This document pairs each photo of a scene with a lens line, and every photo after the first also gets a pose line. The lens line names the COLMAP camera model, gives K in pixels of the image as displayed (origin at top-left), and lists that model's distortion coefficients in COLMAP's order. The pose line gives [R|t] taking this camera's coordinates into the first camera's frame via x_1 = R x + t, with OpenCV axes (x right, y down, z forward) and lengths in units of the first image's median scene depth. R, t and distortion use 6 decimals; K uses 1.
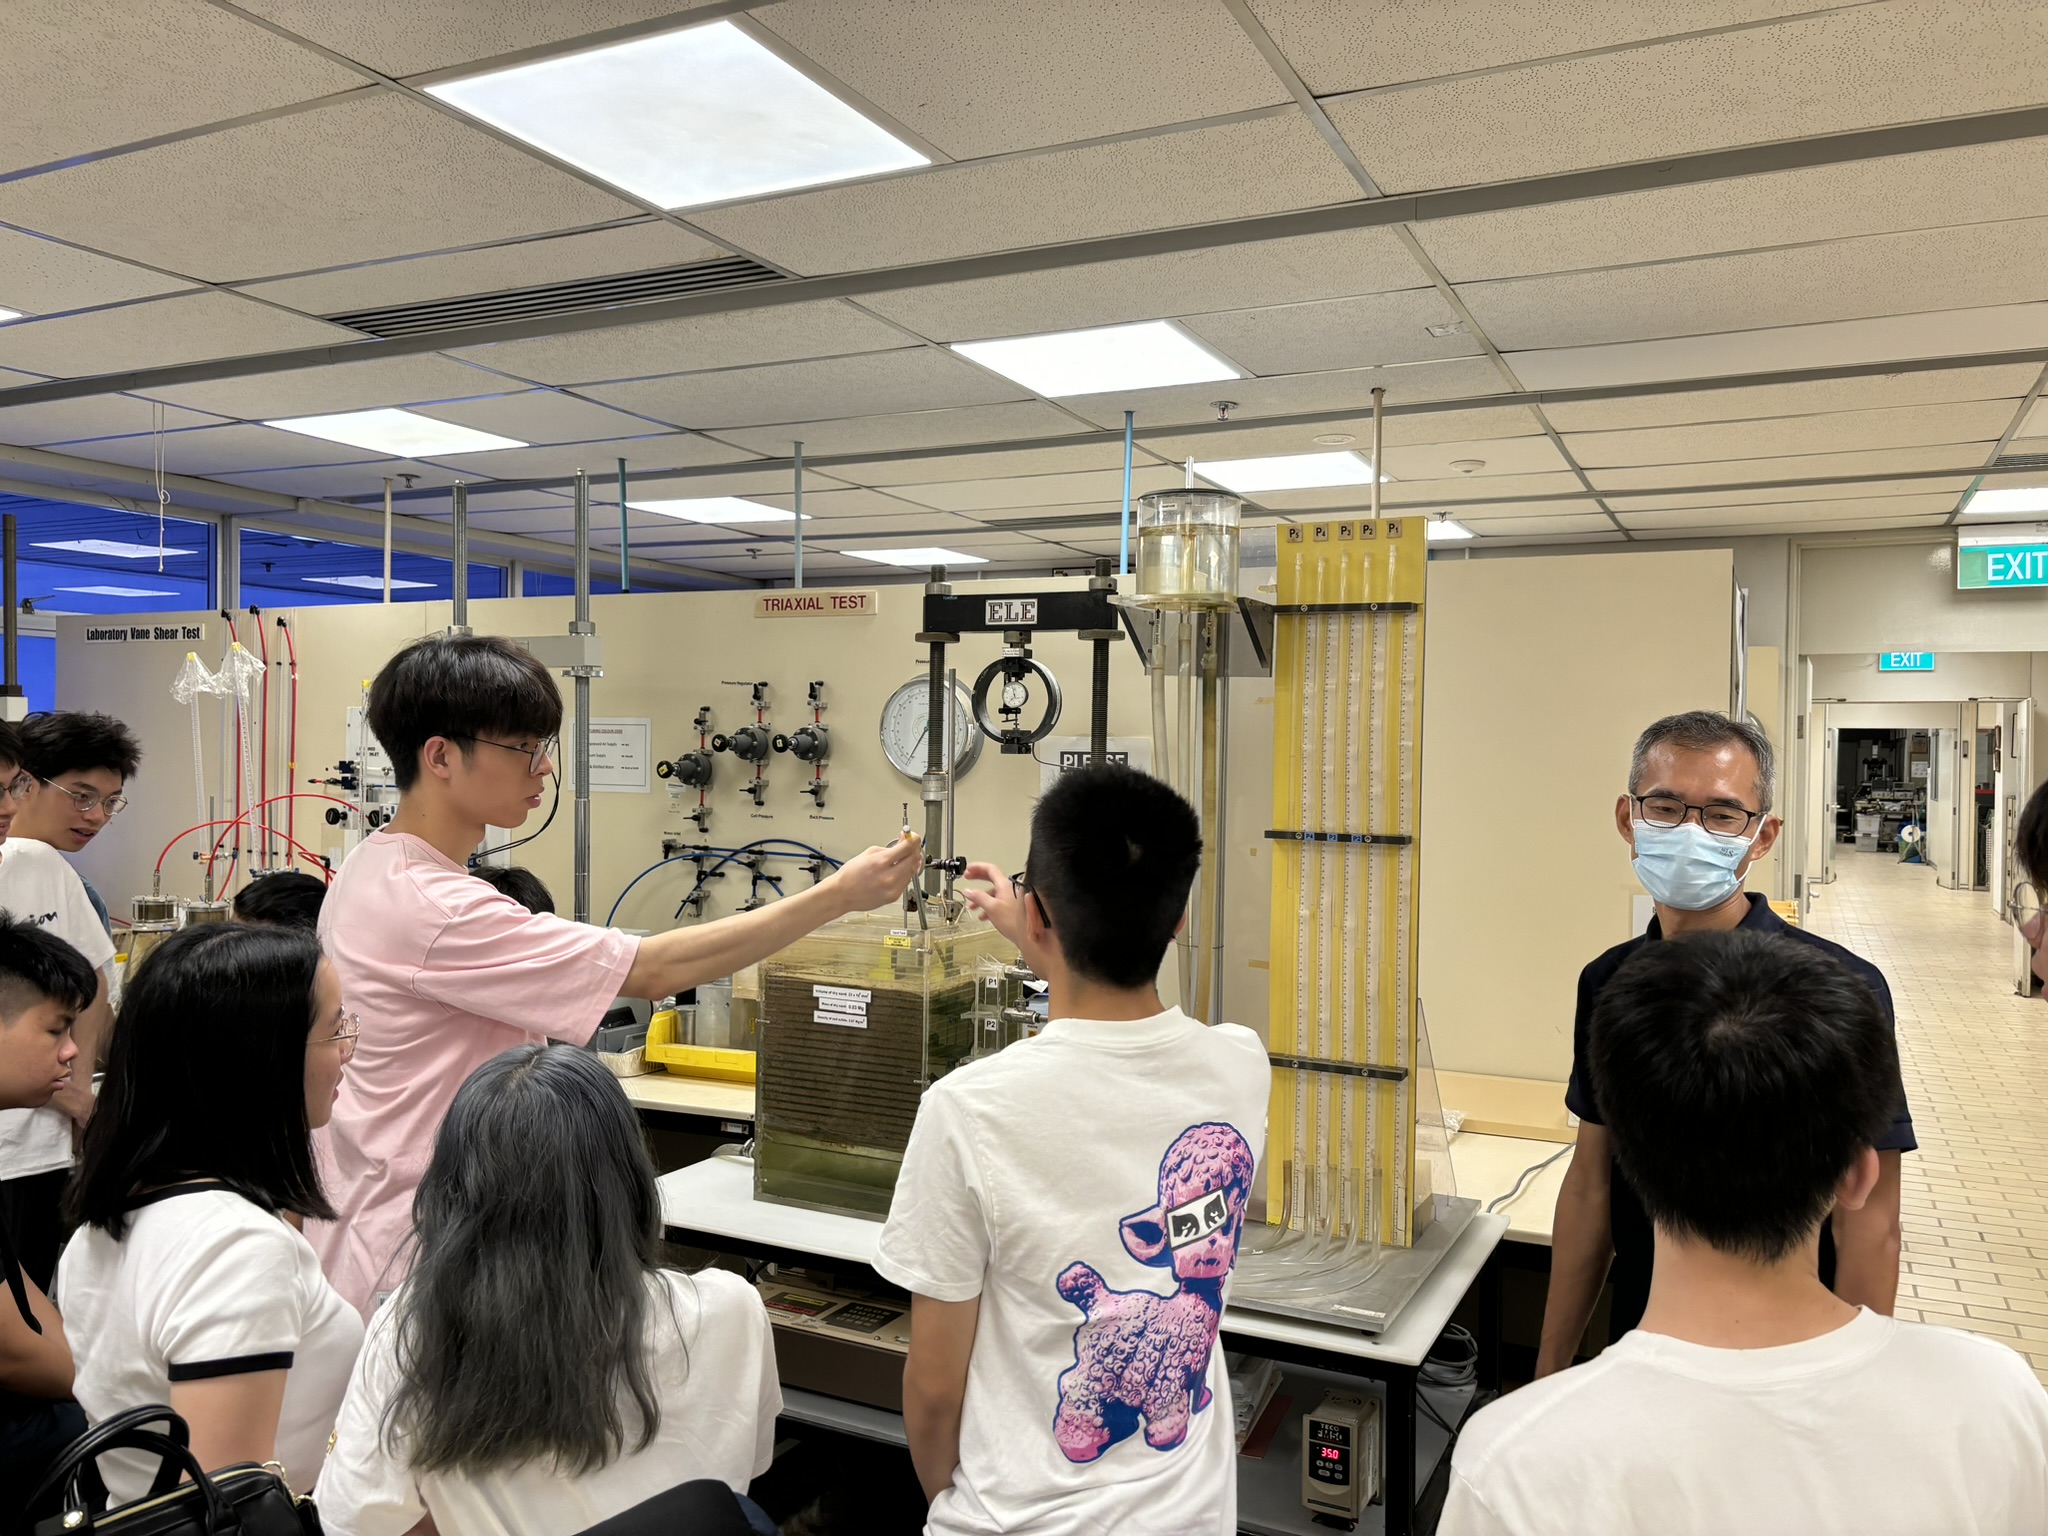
lens RADIAL K [[1547.6, 0, 1024.0], [0, 1547.6, 768.0], [0, 0, 1]] dist [0.173799, -0.000270]
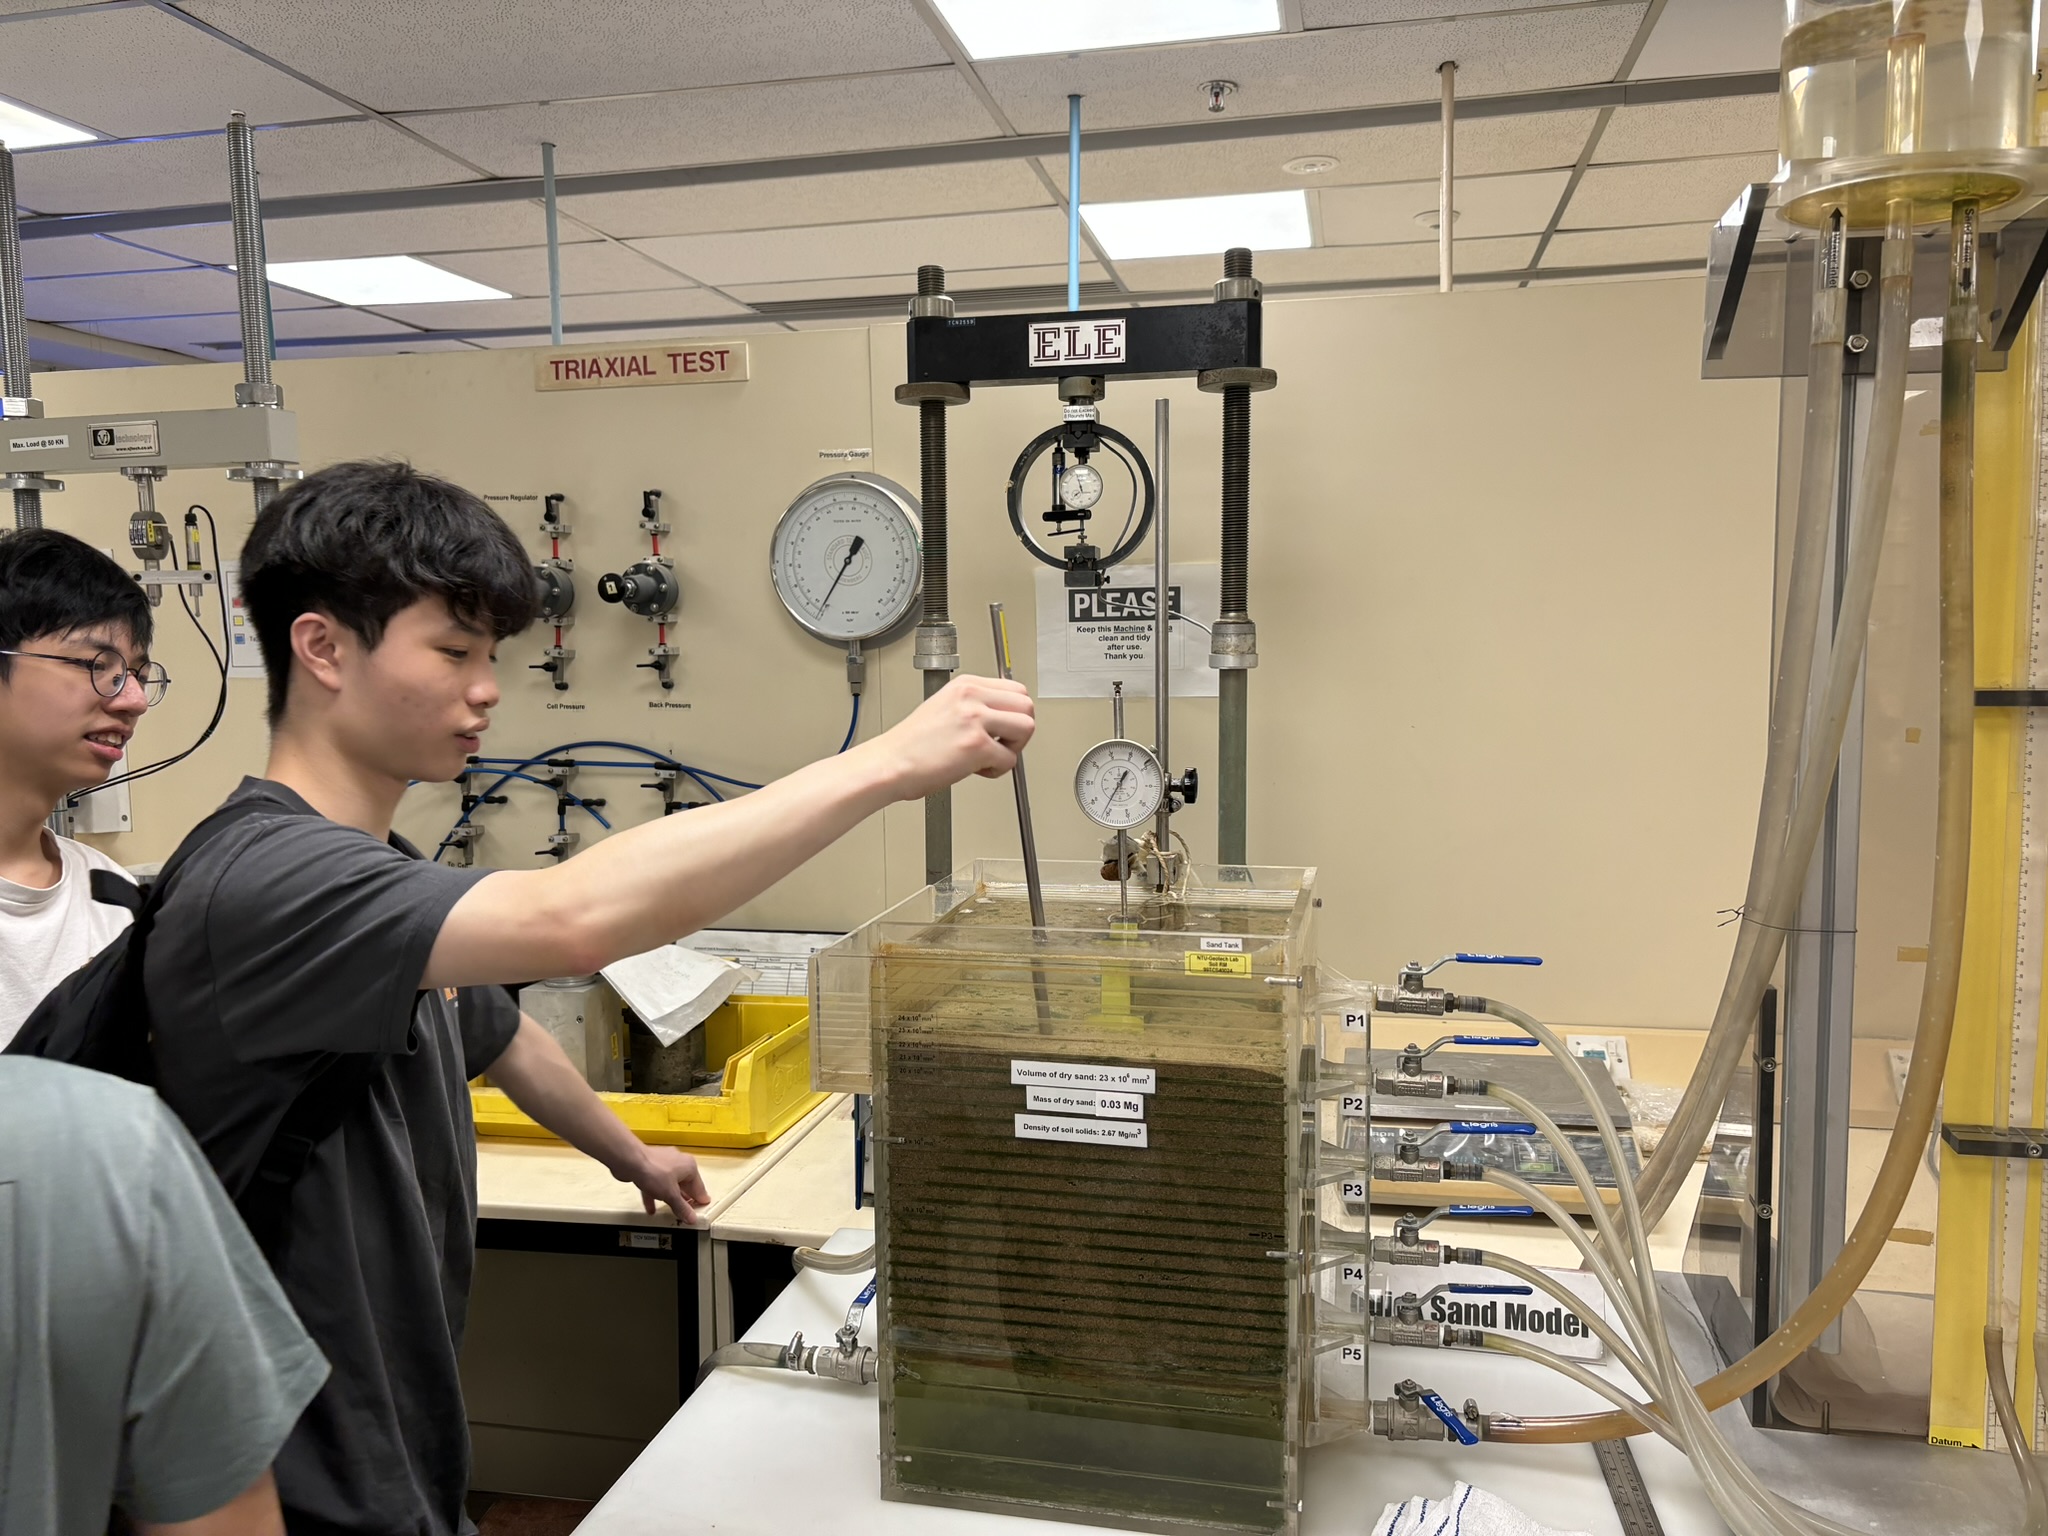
lens RADIAL K [[1588.8, 0, 1024.0], [0, 1588.8, 768.0], [0, 0, 1]] dist [0.044834, -0.001807]
pose [[0.971433, -0.049251, 0.232146, -0.147101], [0.030622, 0.996064, 0.083181, 0.007841], [-0.235329, -0.073696, 0.969118, 0.336501]]
